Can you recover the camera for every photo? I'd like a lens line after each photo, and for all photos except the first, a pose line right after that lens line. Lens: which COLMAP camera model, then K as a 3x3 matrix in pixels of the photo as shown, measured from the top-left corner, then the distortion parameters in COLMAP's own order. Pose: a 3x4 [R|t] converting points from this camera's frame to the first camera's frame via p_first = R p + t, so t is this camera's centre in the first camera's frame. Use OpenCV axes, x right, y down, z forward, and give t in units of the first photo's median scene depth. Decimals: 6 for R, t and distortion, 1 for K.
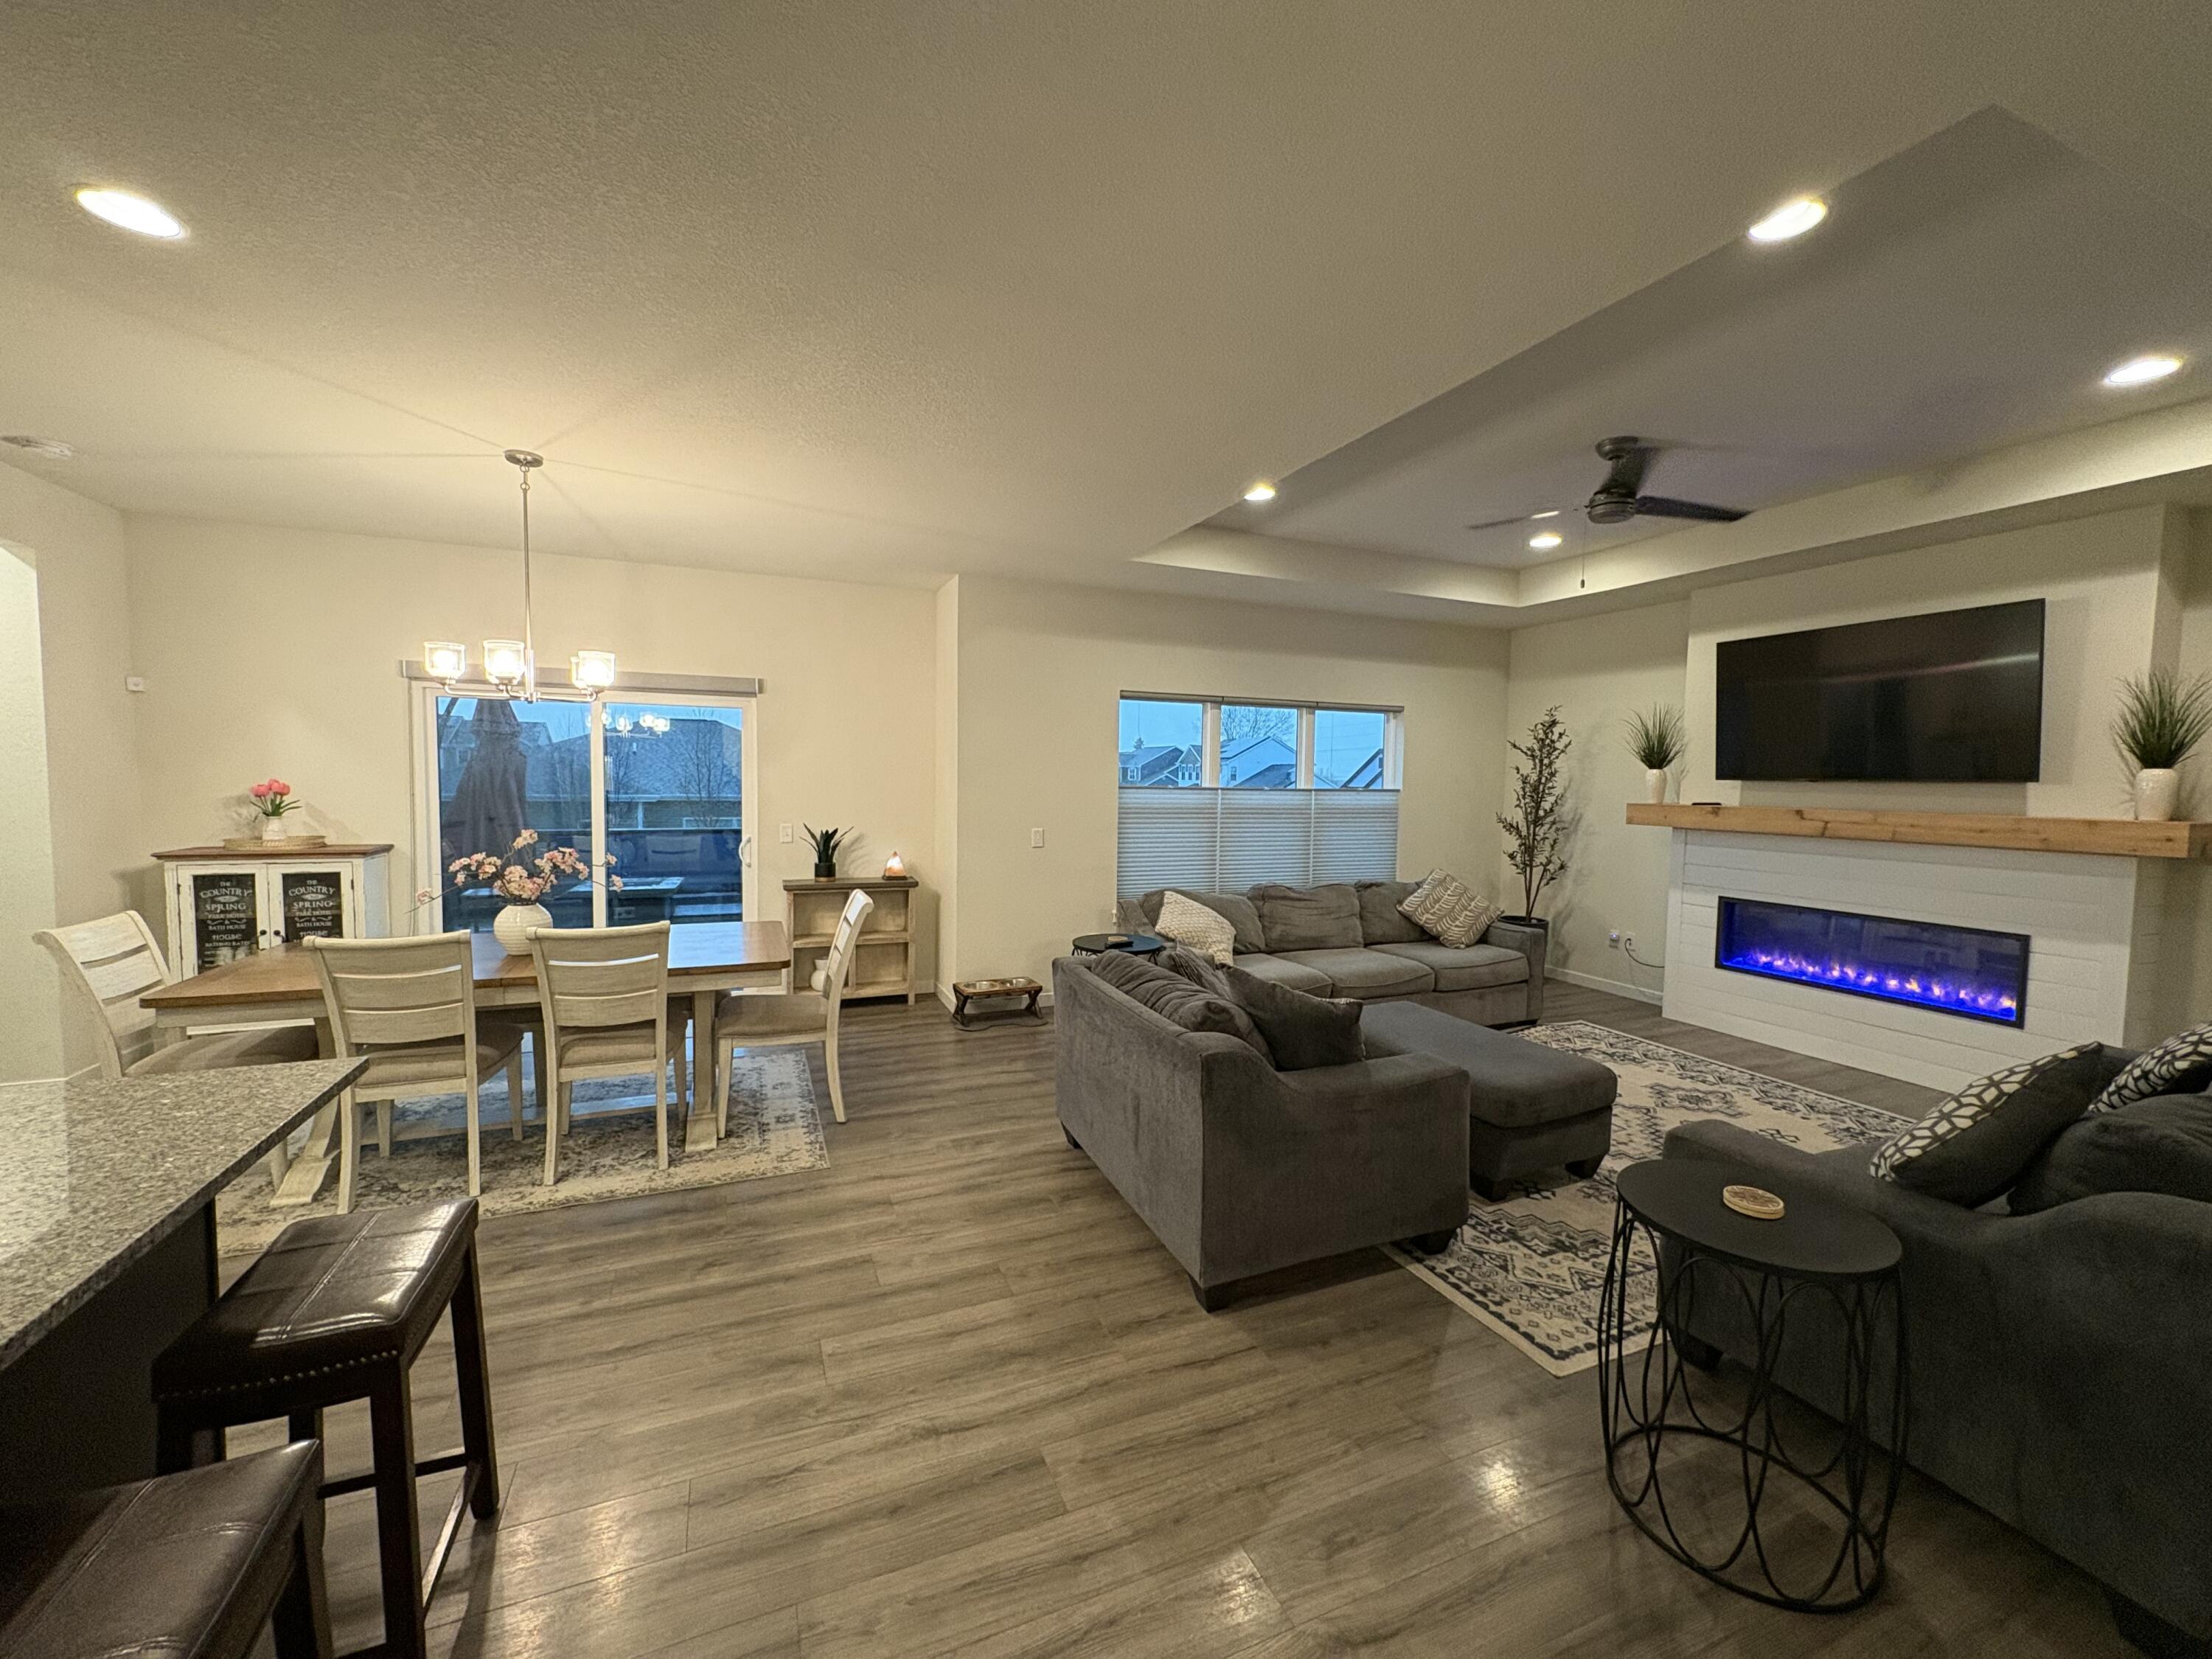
lens RADIAL K [[882.3, 0, 1104.7], [0, 882.3, 827.7], [0, 0, 1]] dist [0.000586, -0.000201]
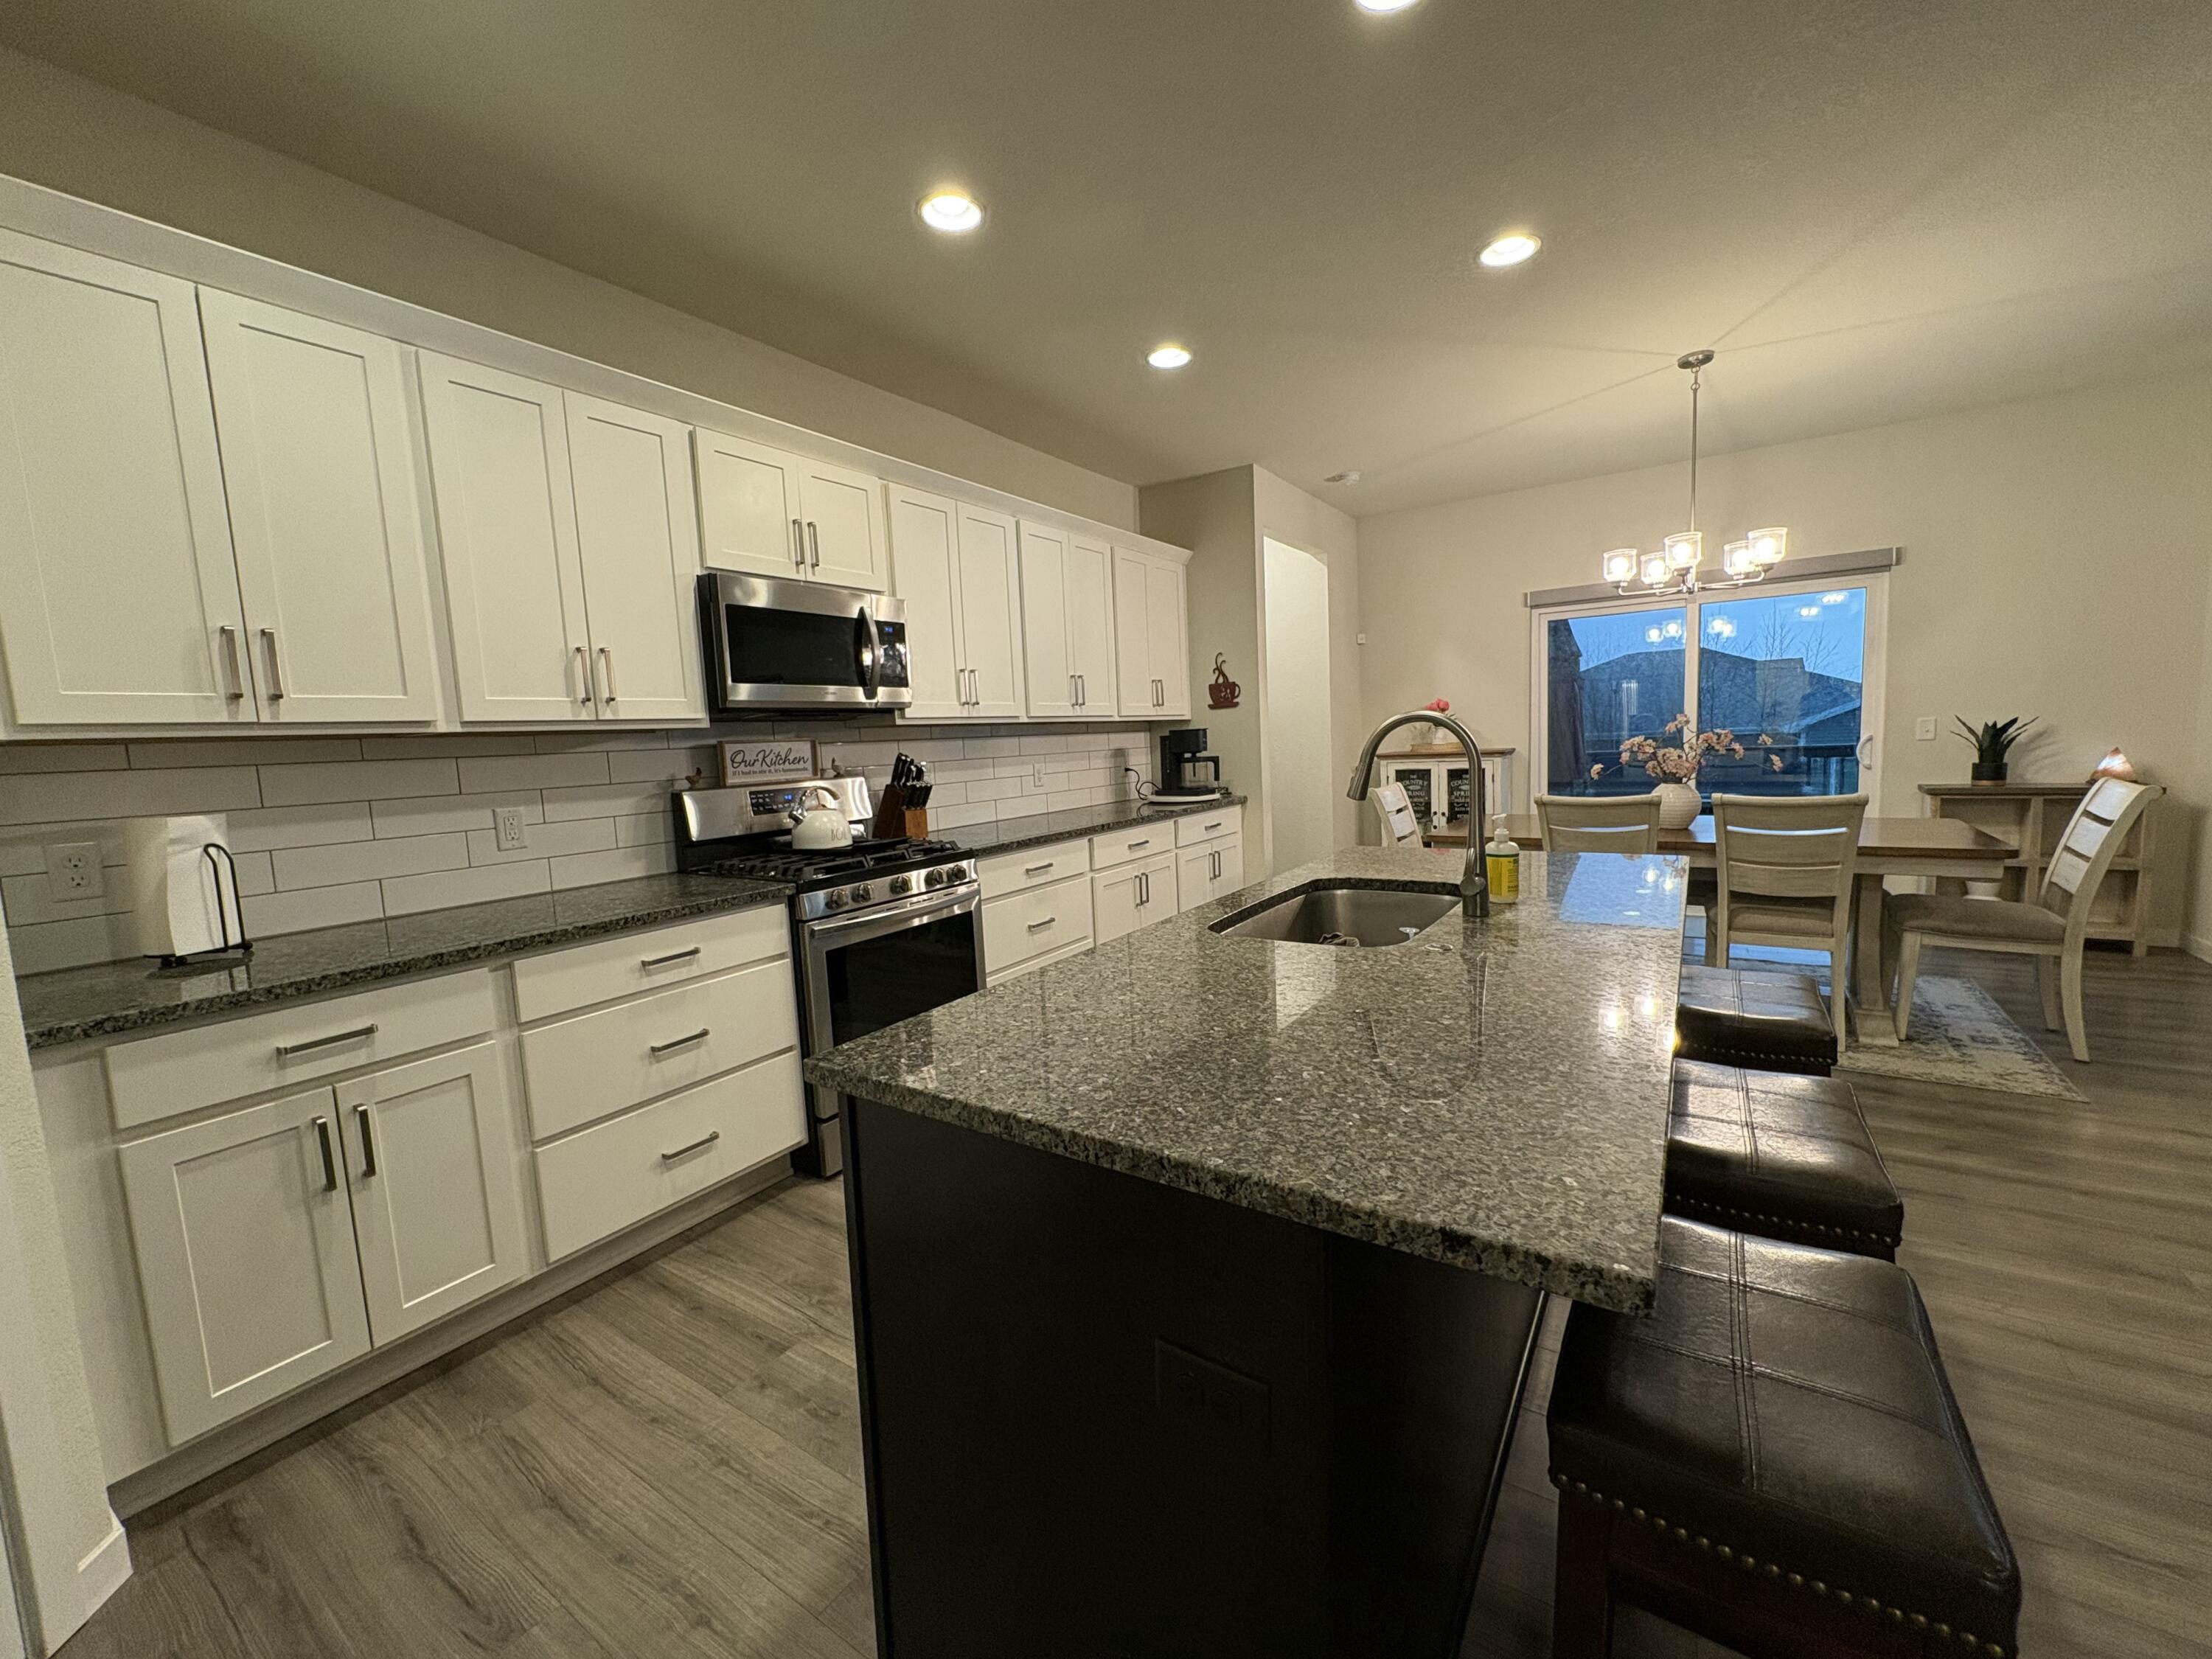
lens RADIAL K [[882.3, 0, 1106.6], [0, 882.3, 827.5], [0, 0, 1]] dist [0.000586, -0.000201]
pose [[0.549468, 0.043863, -0.834362, -0.126027], [0.006040, 0.998386, 0.056464, 0.071236], [0.835493, -0.036065, 0.548317, -0.175157]]
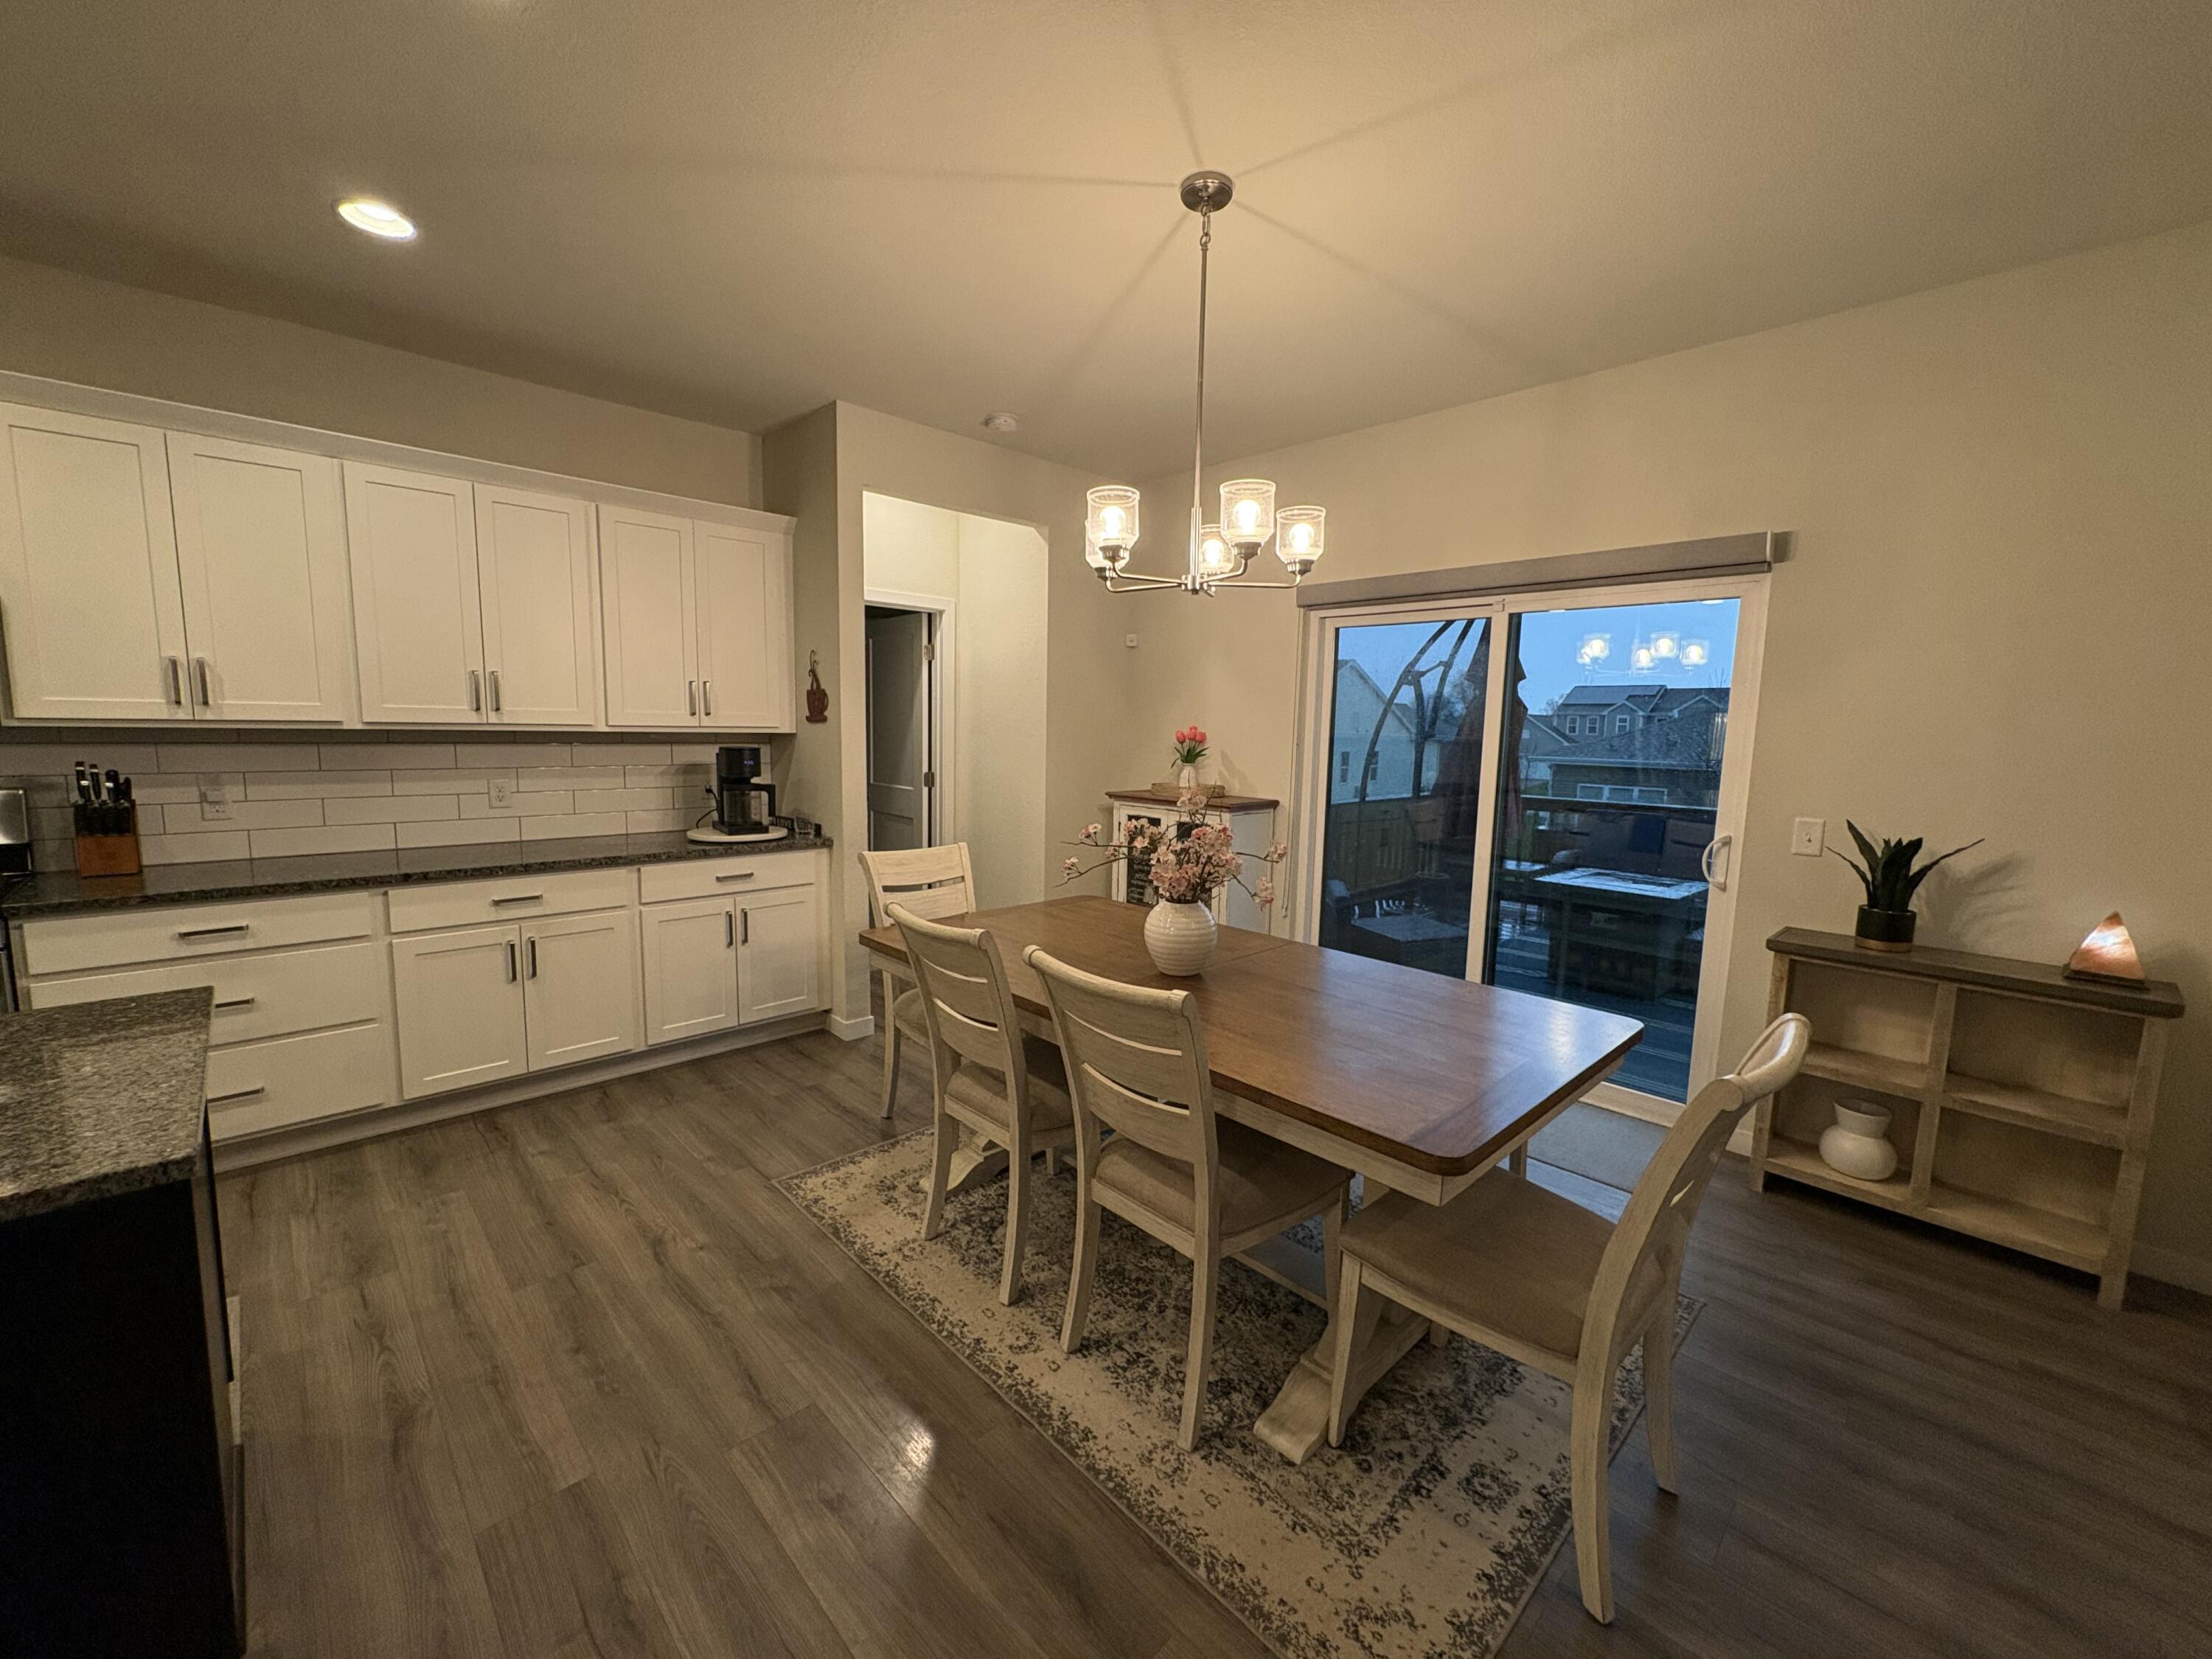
lens RADIAL K [[882.3, 0, 1107.3], [0, 882.3, 826.0], [0, 0, 1]] dist [0.000586, -0.000201]
pose [[0.363392, 0.100205, -0.926232, -0.057862], [-0.069720, 0.994336, 0.080220, -0.018771], [0.929024, 0.035426, 0.368320, 0.658308]]
